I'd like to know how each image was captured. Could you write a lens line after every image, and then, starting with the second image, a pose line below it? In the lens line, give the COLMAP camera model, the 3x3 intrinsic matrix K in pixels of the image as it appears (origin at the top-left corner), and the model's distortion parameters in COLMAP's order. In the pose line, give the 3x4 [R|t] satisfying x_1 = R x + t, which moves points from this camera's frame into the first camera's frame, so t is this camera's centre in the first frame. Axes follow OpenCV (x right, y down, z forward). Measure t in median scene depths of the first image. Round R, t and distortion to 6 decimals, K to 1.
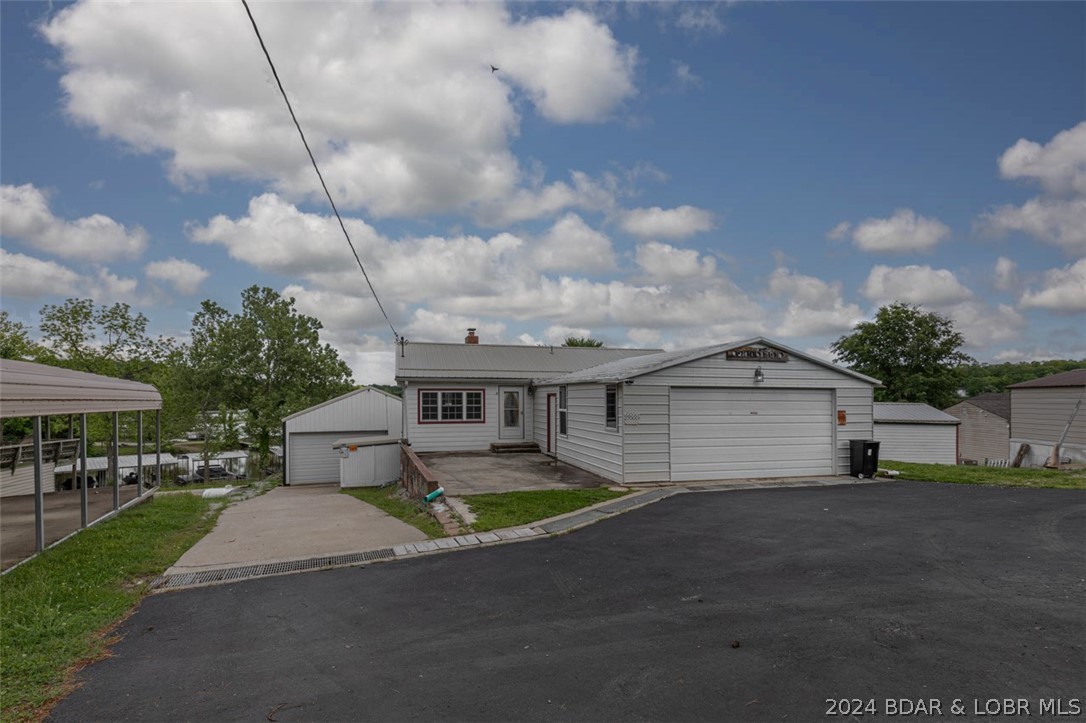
lens RADIAL K [[512.9, 0, 544.8], [0, 512.9, 347.4], [0, 0, 1]] dist [0.000845, -0.000517]
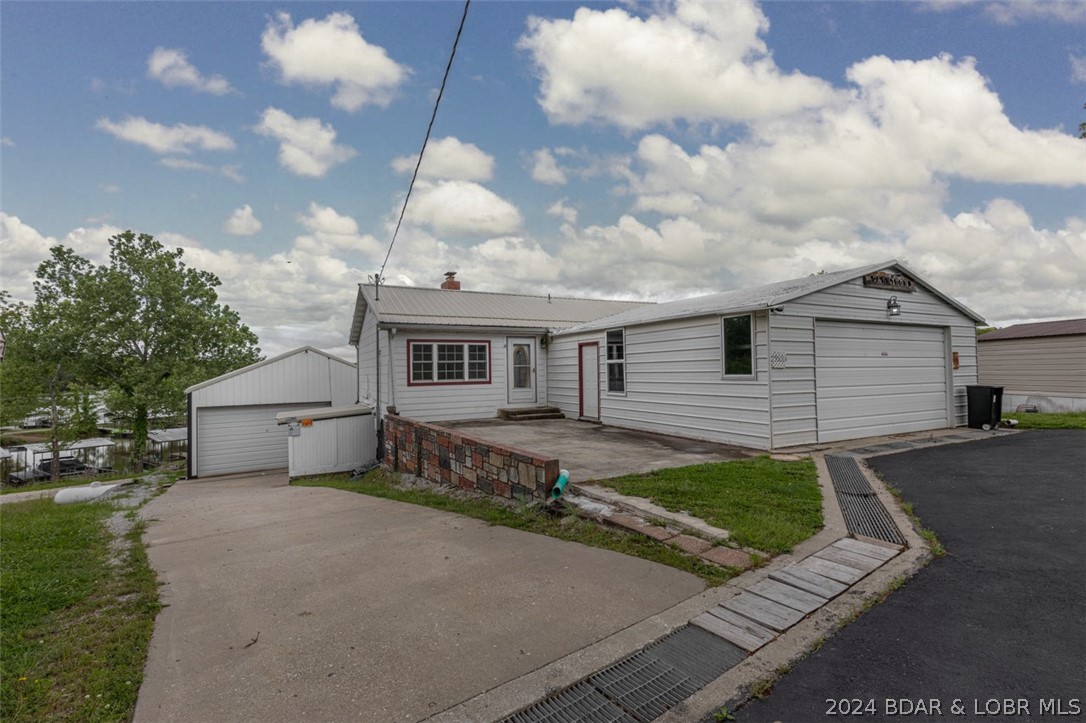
lens RADIAL K [[491.9, 0, 542.7], [0, 491.9, 320.9], [0, 0, 1]] dist [0.001365, 0.000703]
pose [[0.978448, 0.002777, 0.206477, -0.194262], [-0.001379, 0.999975, -0.006917, 0.056142], [-0.206491, 0.006483, 0.978427, 0.242417]]
